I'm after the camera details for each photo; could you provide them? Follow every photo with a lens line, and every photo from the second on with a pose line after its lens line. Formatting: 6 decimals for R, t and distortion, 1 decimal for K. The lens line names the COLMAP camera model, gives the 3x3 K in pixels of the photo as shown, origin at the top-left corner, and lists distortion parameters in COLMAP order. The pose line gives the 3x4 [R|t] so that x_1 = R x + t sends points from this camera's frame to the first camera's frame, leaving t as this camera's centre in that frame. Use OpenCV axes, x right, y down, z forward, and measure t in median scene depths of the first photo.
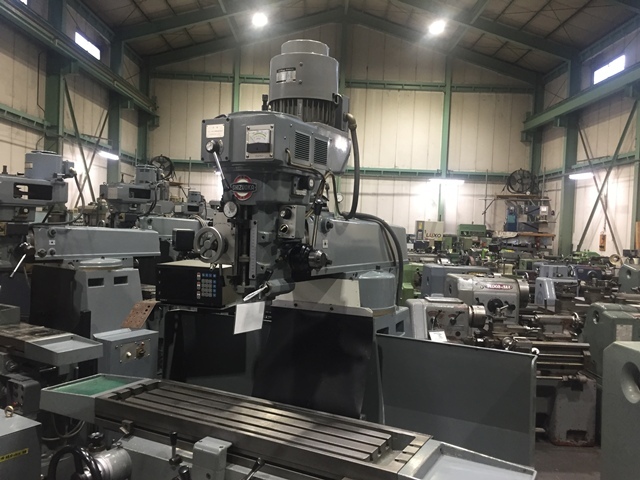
lens RADIAL K [[549.6, 0, 318.8], [0, 549.6, 239.5], [0, 0, 1]] dist [0.079305, -0.115133]
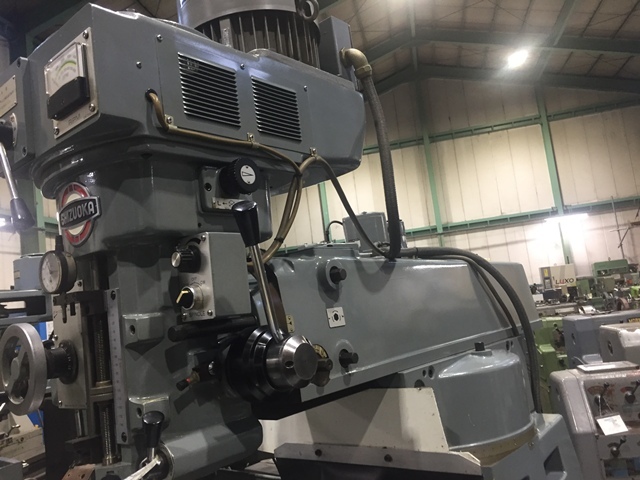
lens RADIAL K [[549.6, 0, 318.1], [0, 549.6, 236.0], [0, 0, 1]] dist [0.079305, -0.115133]
pose [[0.964915, -0.184950, -0.186367, 0.014115], [0.156193, 0.974881, -0.158781, 0.001841], [0.211053, 0.124101, 0.969565, 0.084913]]
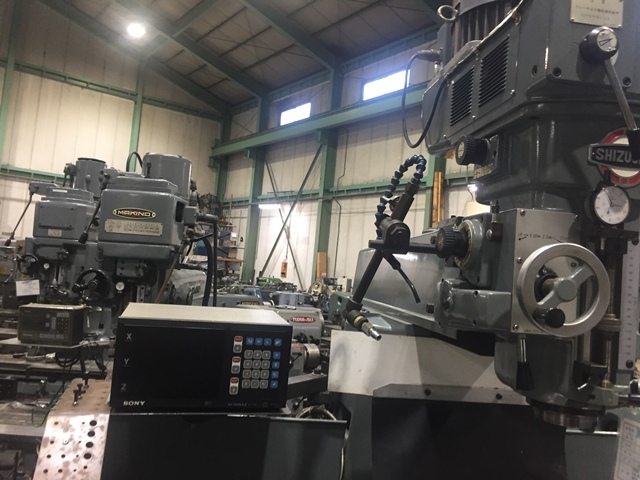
lens RADIAL K [[549.6, 0, 317.7], [0, 549.6, 237.1], [0, 0, 1]] dist [0.079305, -0.115133]
pose [[0.807780, 0.066802, 0.585687, -0.077041], [-0.041429, 0.997535, -0.056638, 0.000300], [-0.588026, 0.021486, 0.808556, 0.104389]]
